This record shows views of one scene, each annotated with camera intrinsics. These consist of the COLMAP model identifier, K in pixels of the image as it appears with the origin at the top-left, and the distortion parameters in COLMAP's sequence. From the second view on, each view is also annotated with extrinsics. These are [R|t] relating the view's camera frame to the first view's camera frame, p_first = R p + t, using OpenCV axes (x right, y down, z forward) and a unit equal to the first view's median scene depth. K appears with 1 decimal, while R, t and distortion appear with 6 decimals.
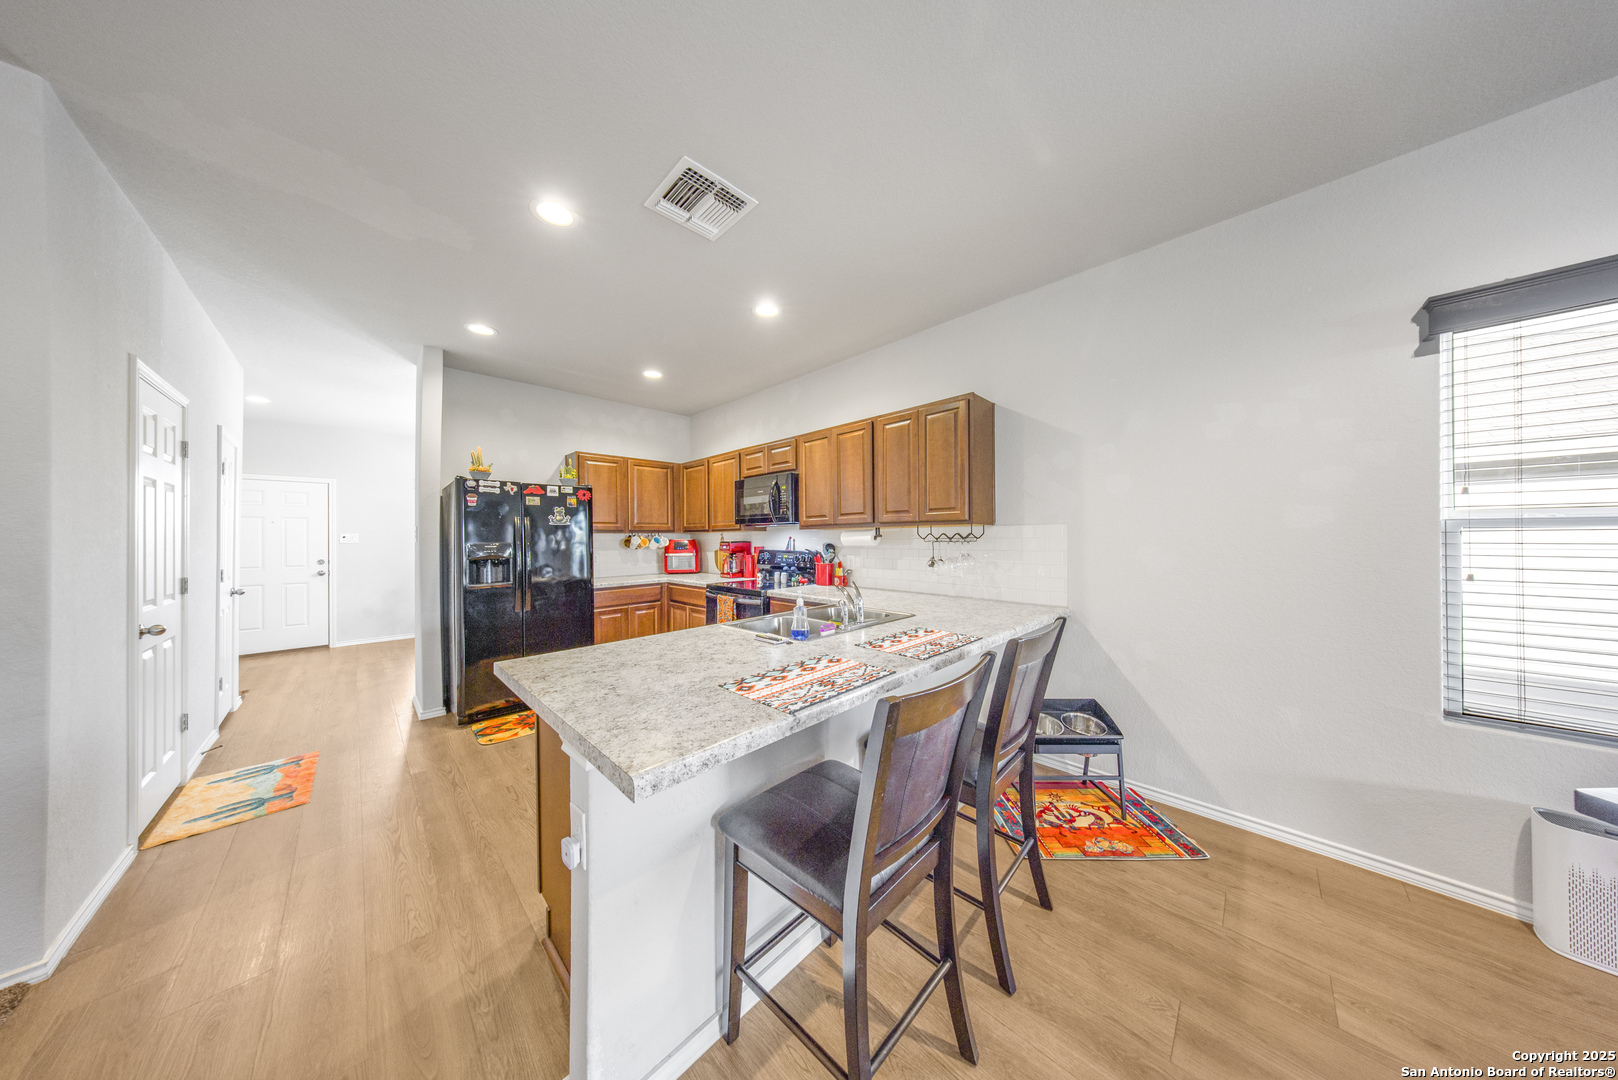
lens RADIAL K [[447.4, 0, 800.9], [0, 447.4, 535.8], [0, 0, 1]] dist [-0.005268, 0.000357]
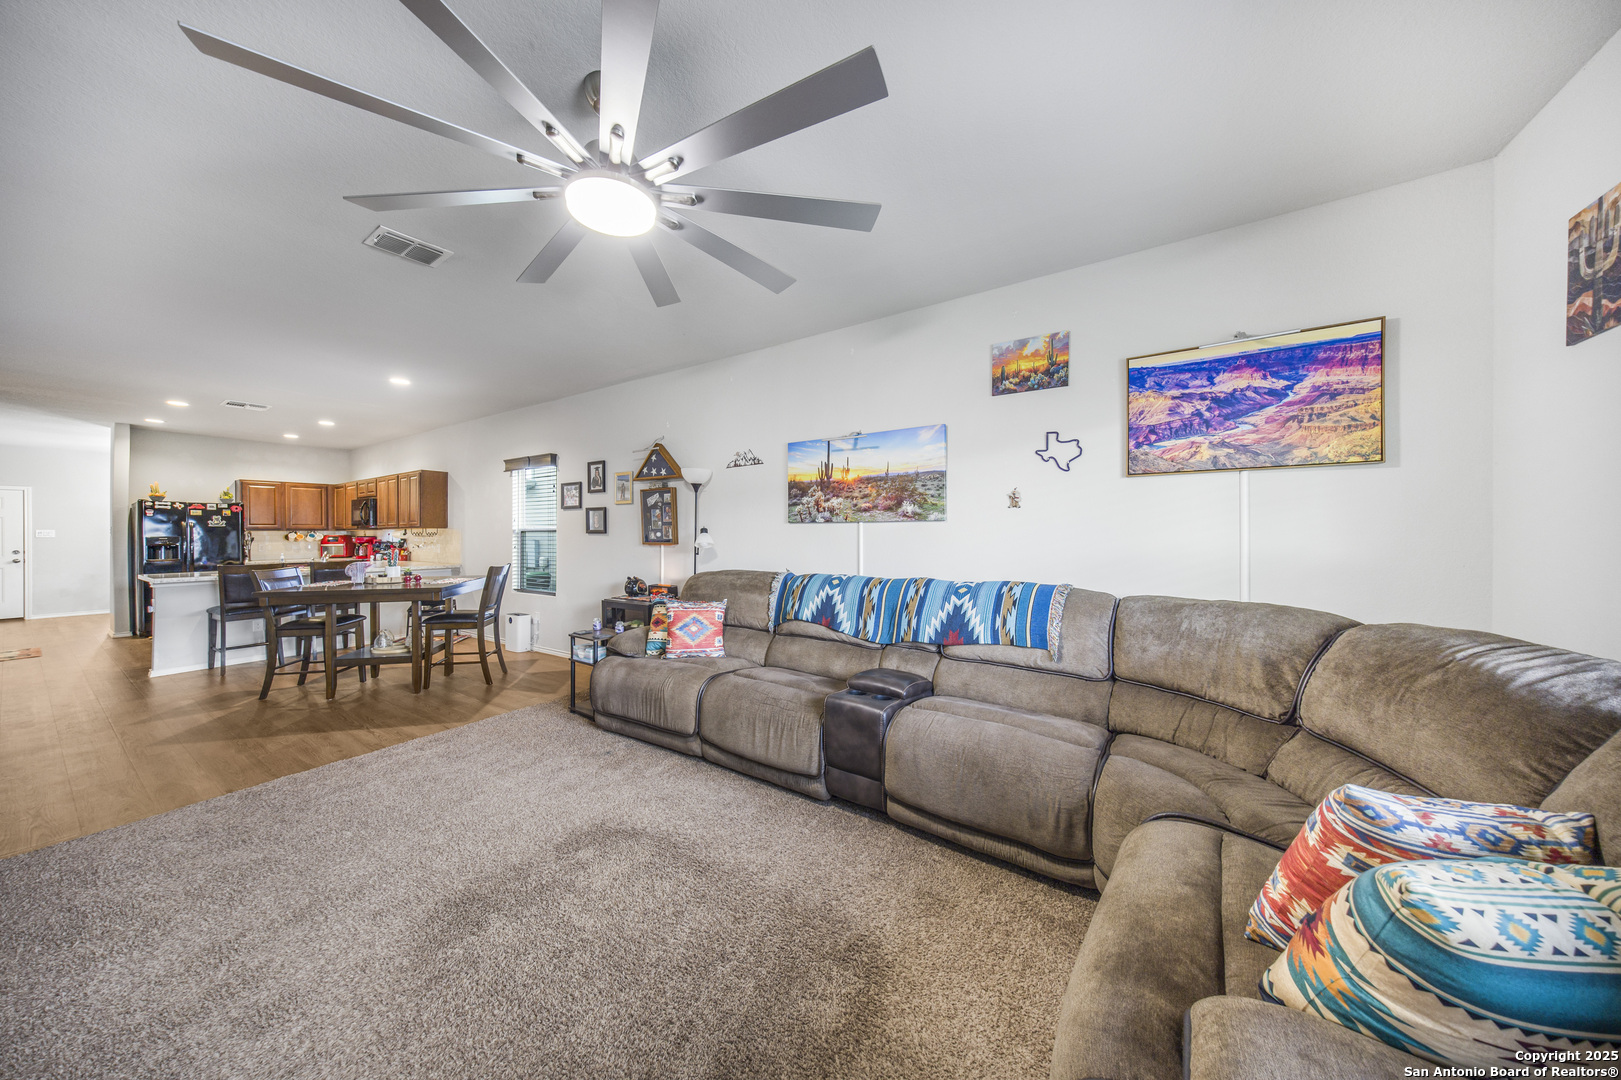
lens RADIAL K [[507.3, 0, 810.4], [0, 507.3, 532.1], [0, 0, 1]] dist [-0.004289, 0.000869]
pose [[0.975154, 0.003338, 0.221502, 1.359637], [-0.003722, 0.999992, 0.001317, -0.013959], [-0.221496, -0.002109, 0.975159, -1.518805]]
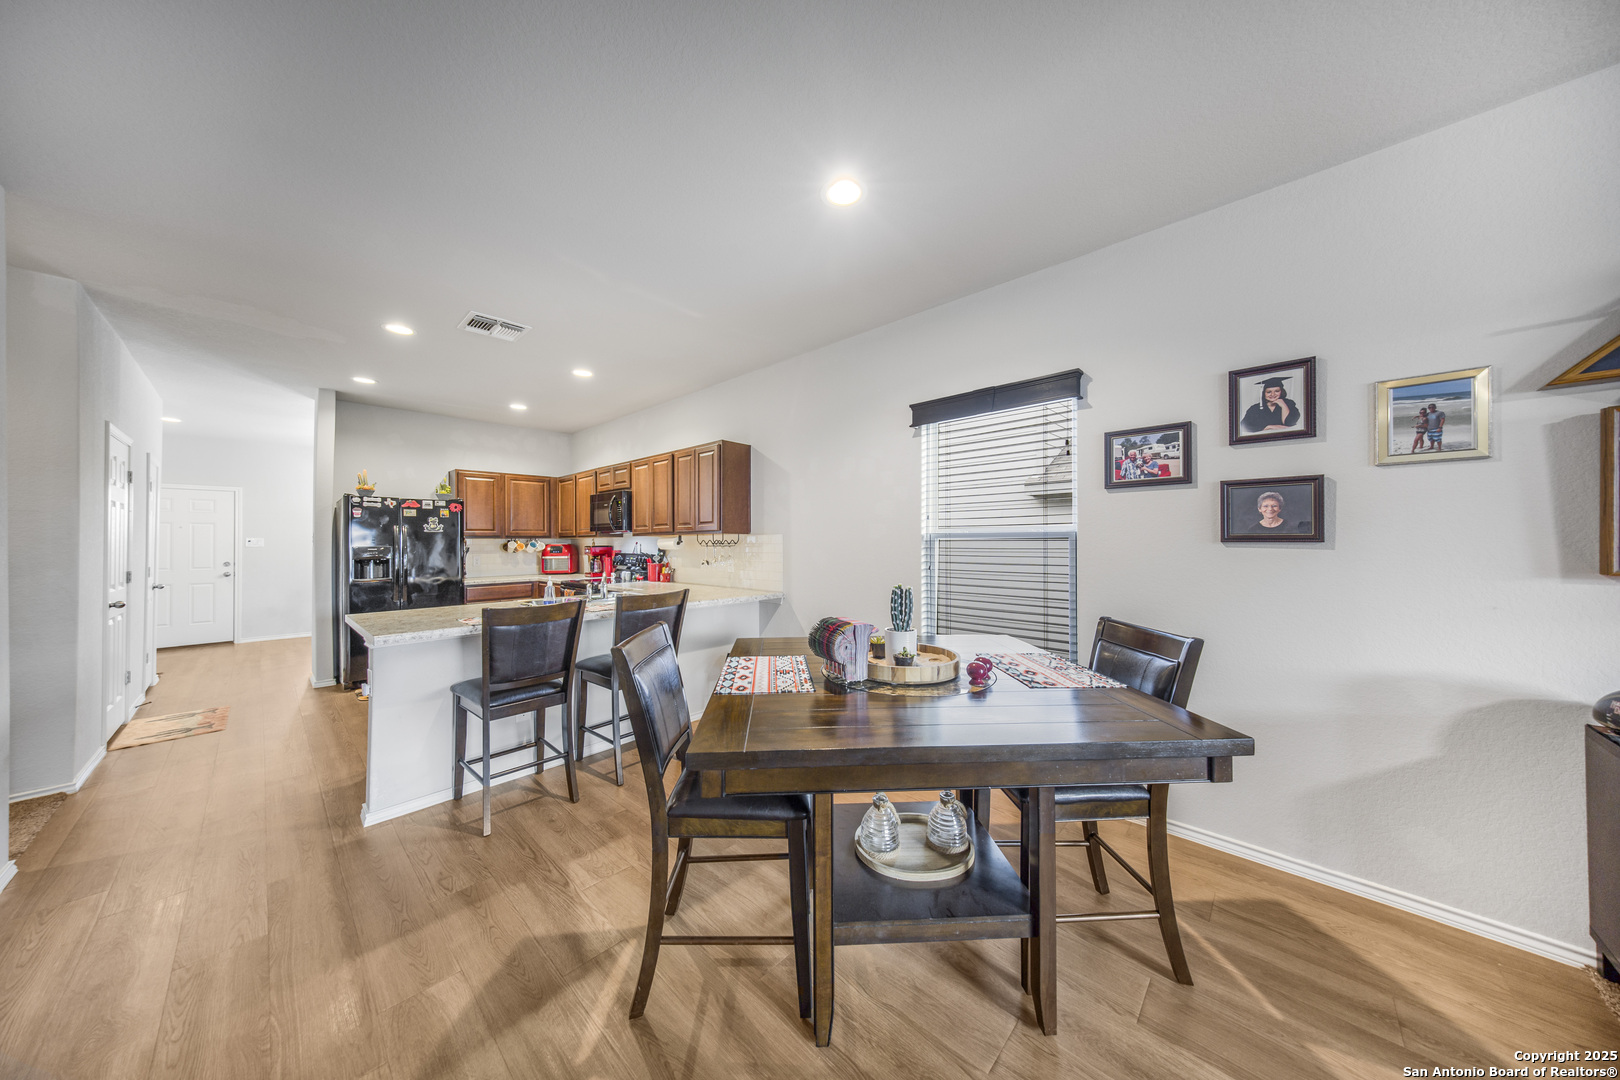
lens RADIAL K [[507.0, 0, 806.6], [0, 507.0, 538.0], [0, 0, 1]] dist [-0.004289, 0.000869]
pose [[0.999204, 0.003515, 0.039727, 0.465298], [-0.003336, 0.999984, -0.004565, -0.005415], [-0.039742, 0.004429, 0.999200, -0.468786]]
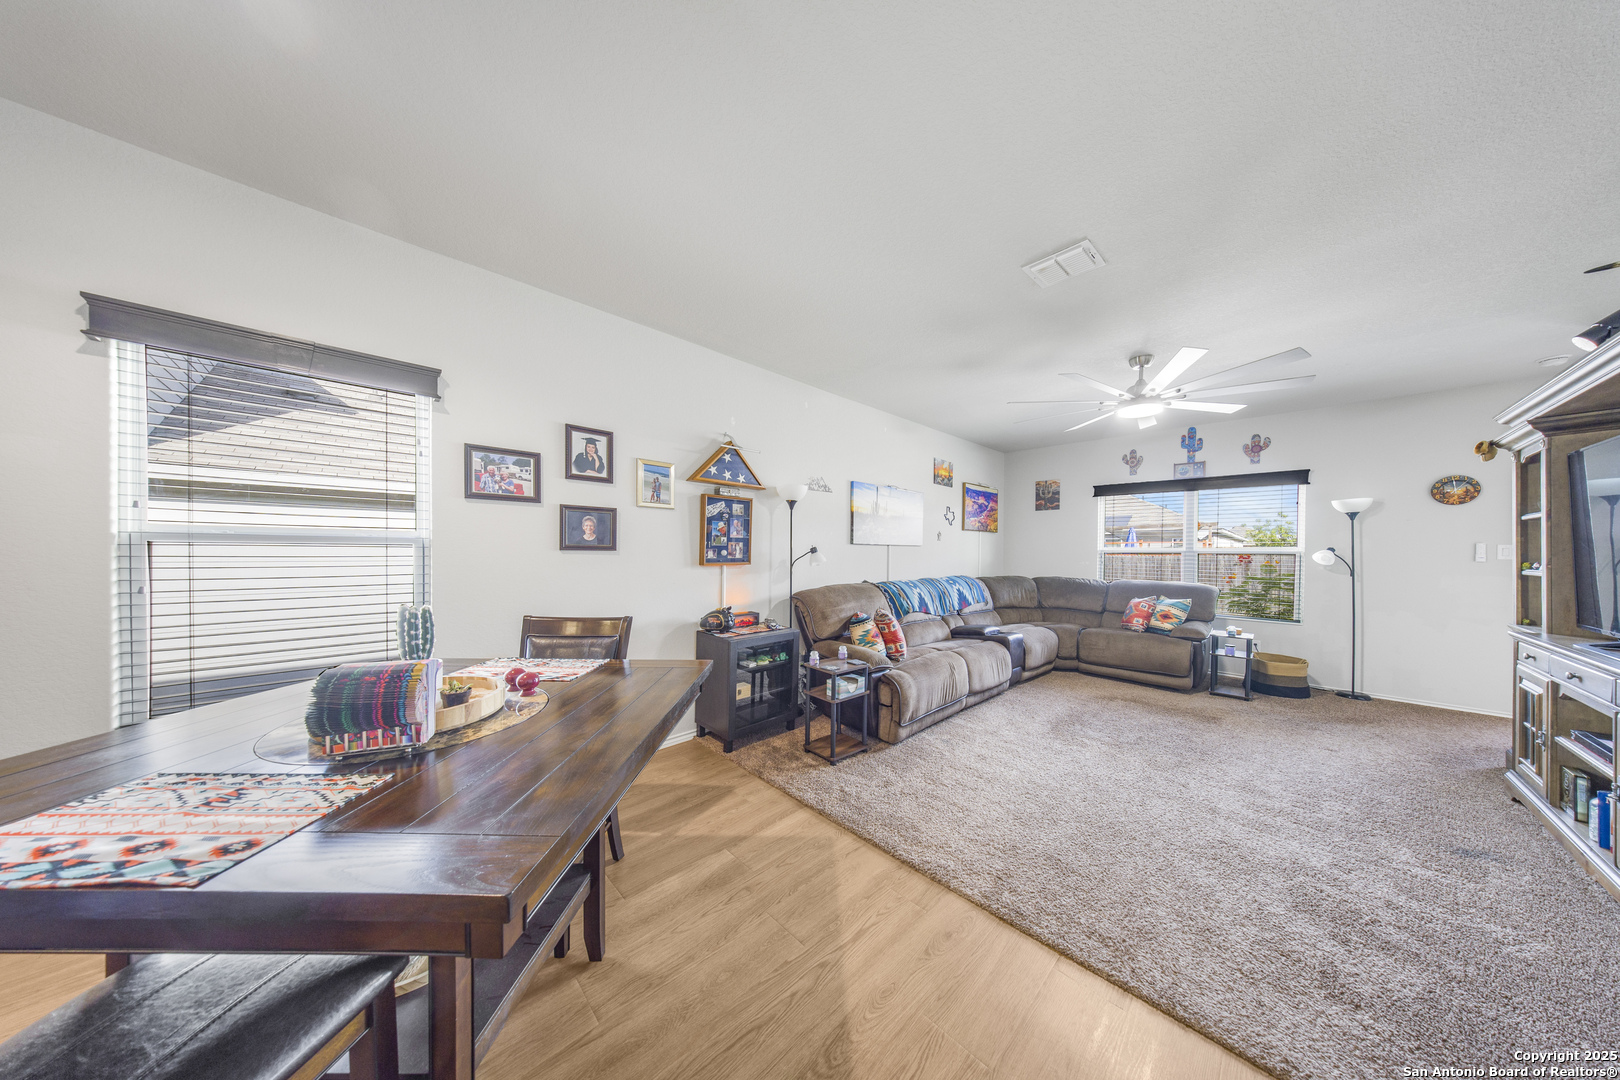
lens RADIAL K [[447.9, 0, 810.5], [0, 447.9, 557.0], [0, 0, 1]] dist [-0.005268, 0.000357]
pose [[0.019888, -0.005434, 0.999787, 0.263859], [-0.010132, 0.999933, 0.005637, -0.001449], [-0.999751, -0.010242, 0.019831, -0.282264]]
